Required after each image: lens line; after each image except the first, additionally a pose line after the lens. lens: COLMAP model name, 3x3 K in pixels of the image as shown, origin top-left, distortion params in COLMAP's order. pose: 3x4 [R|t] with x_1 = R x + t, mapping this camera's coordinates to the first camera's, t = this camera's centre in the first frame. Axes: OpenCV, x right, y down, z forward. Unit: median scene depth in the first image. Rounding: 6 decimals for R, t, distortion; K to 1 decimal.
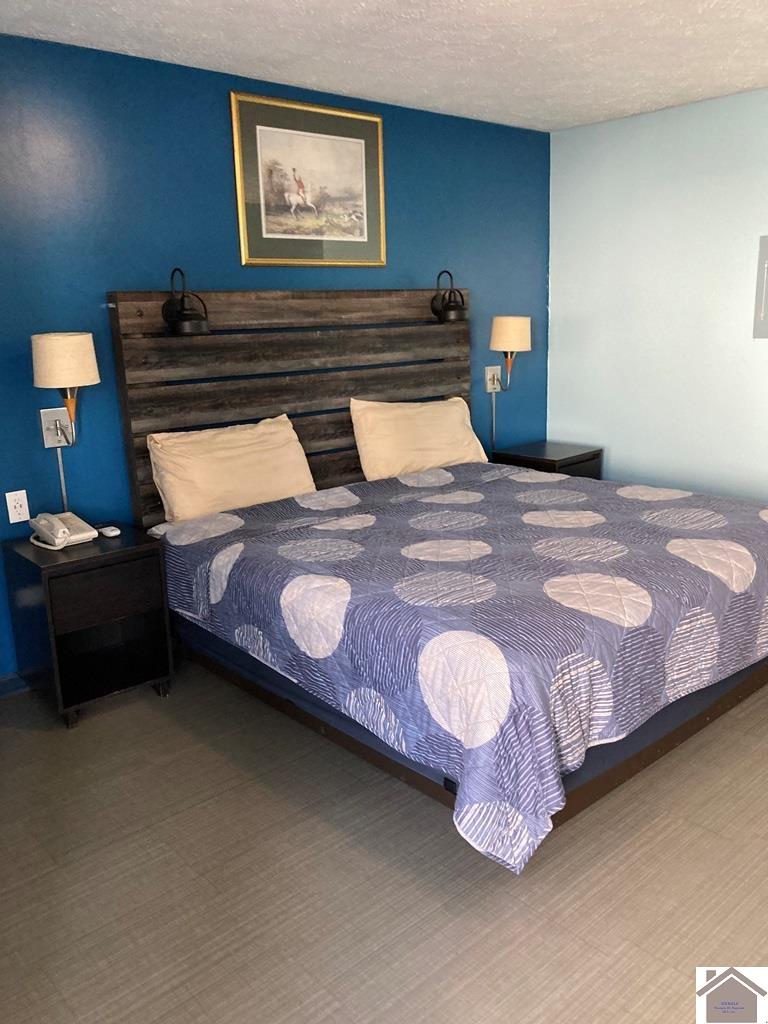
lens RADIAL K [[820.1, 0, 378.1], [0, 820.1, 507.5], [0, 0, 1]] dist [0.023606, -0.022365]
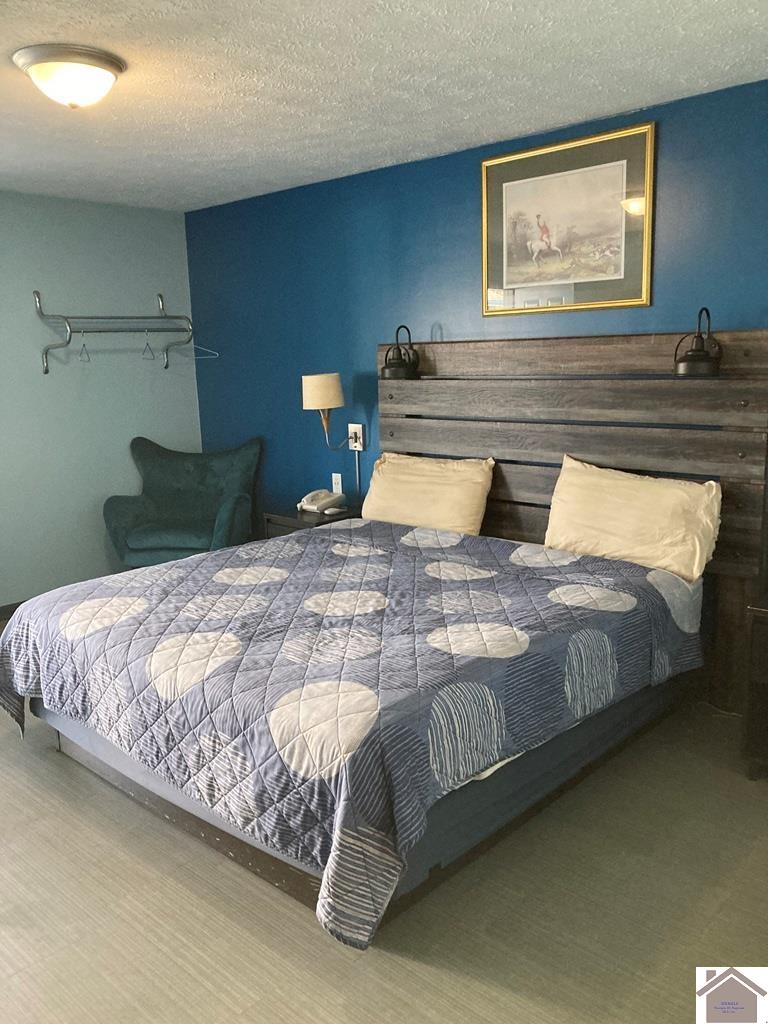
lens RADIAL K [[820.1, 0, 392.1], [0, 820.1, 511.8], [0, 0, 1]] dist [0.023606, -0.022365]
pose [[0.129333, 0.205554, -0.970062, 0.886341], [-0.219014, 0.960040, 0.174231, -0.201448], [0.967112, 0.189923, 0.169184, 0.719789]]
